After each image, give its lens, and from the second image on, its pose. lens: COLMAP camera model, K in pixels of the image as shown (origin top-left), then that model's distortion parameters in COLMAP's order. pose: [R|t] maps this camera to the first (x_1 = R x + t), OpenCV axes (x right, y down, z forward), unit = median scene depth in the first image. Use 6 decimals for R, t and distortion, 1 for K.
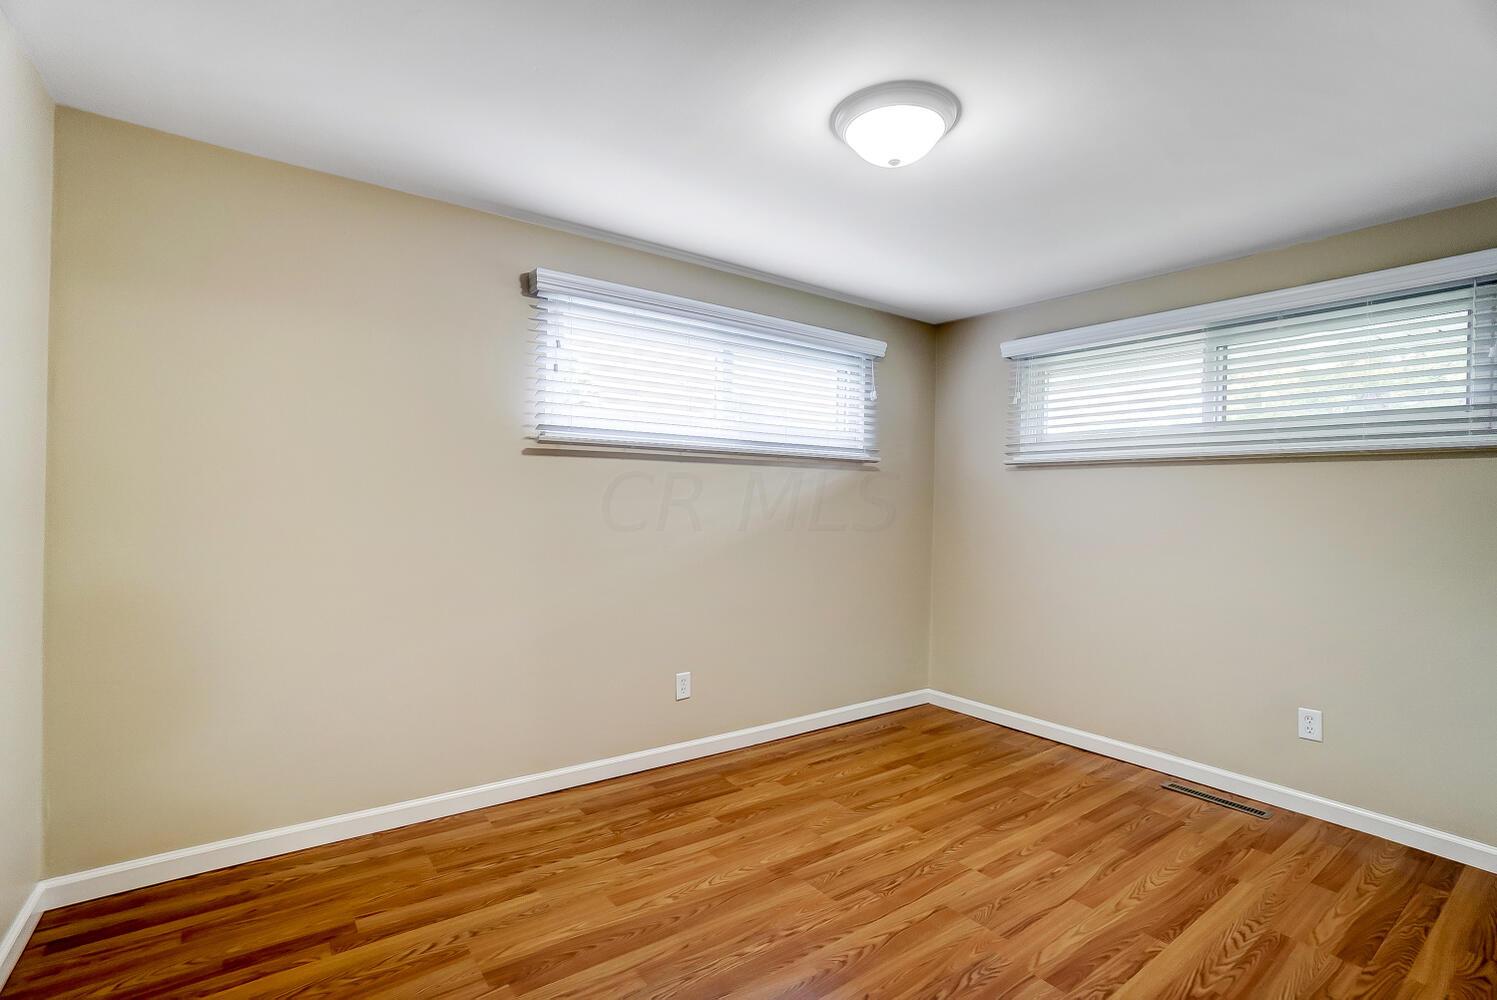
lens RADIAL K [[721.2, 0, 747.1], [0, 721.2, 504.1], [0, 0, 1]] dist [-0.036045, 0.004605]
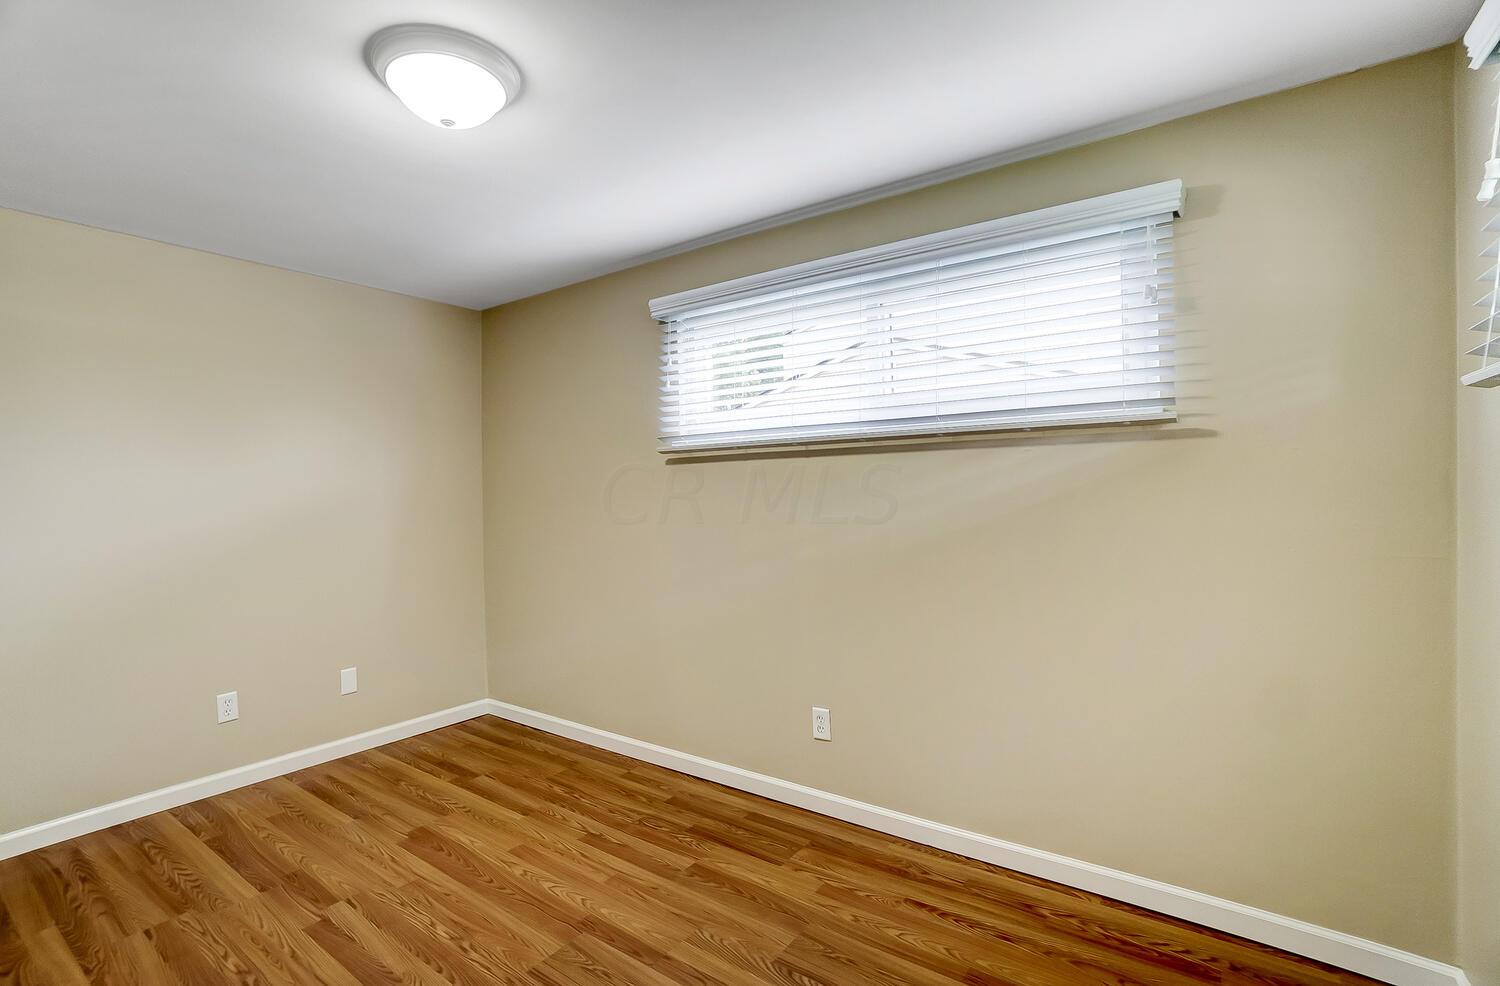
lens RADIAL K [[723.5, 0, 747.4], [0, 723.5, 500.2], [0, 0, 1]] dist [-0.035681, 0.001403]
pose [[0.264479, -0.003163, -0.964386, 0.815357], [0.020178, 0.999794, 0.002254, -0.013745], [0.964180, -0.020055, 0.264488, 0.818810]]
